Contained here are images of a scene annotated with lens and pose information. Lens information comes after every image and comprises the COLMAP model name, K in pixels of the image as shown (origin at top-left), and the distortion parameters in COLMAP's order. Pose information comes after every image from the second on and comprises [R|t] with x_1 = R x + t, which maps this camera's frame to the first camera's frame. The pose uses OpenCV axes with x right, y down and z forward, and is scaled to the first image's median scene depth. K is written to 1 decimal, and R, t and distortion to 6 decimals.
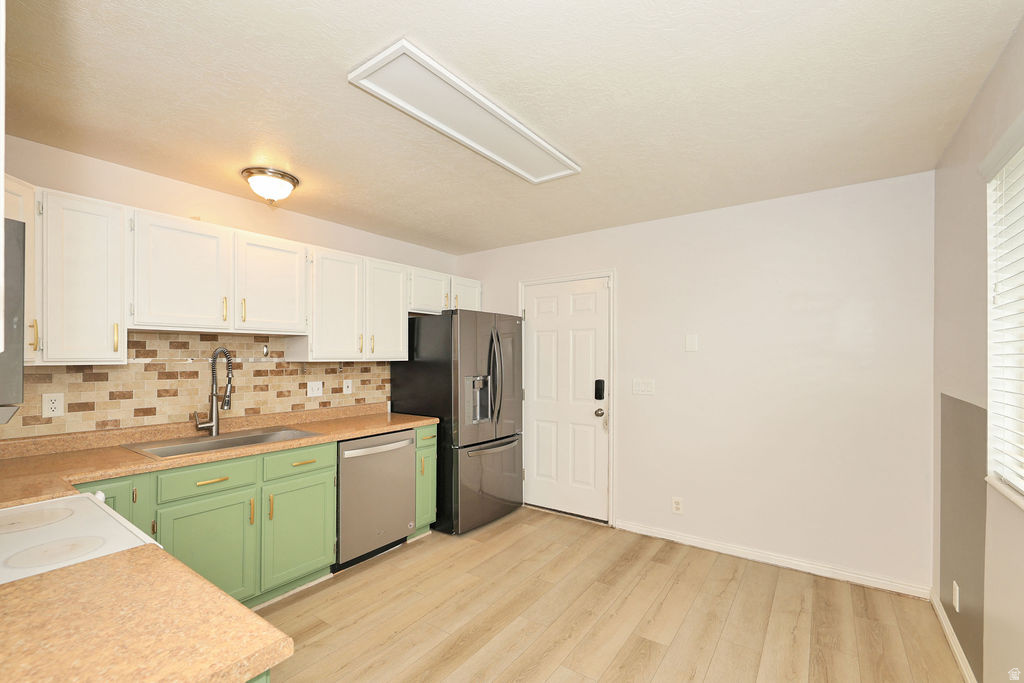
lens RADIAL K [[438.9, 0, 506.1], [0, 438.9, 350.4], [0, 0, 1]] dist [0.001461, 0.000110]
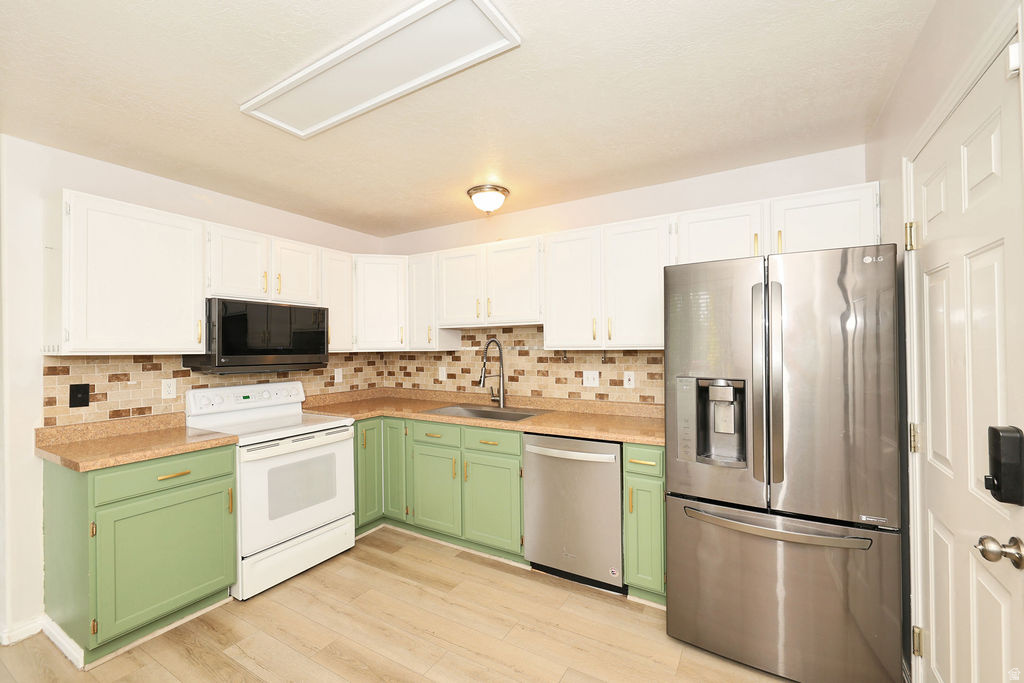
lens RADIAL K [[438.9, 0, 505.2], [0, 438.9, 343.2], [0, 0, 1]] dist [0.001461, 0.000110]
pose [[0.086948, -0.006202, -0.996194, 0.530801], [0.024306, 0.999696, -0.004103, 0.011983], [0.995916, -0.023857, 0.087072, 0.801589]]
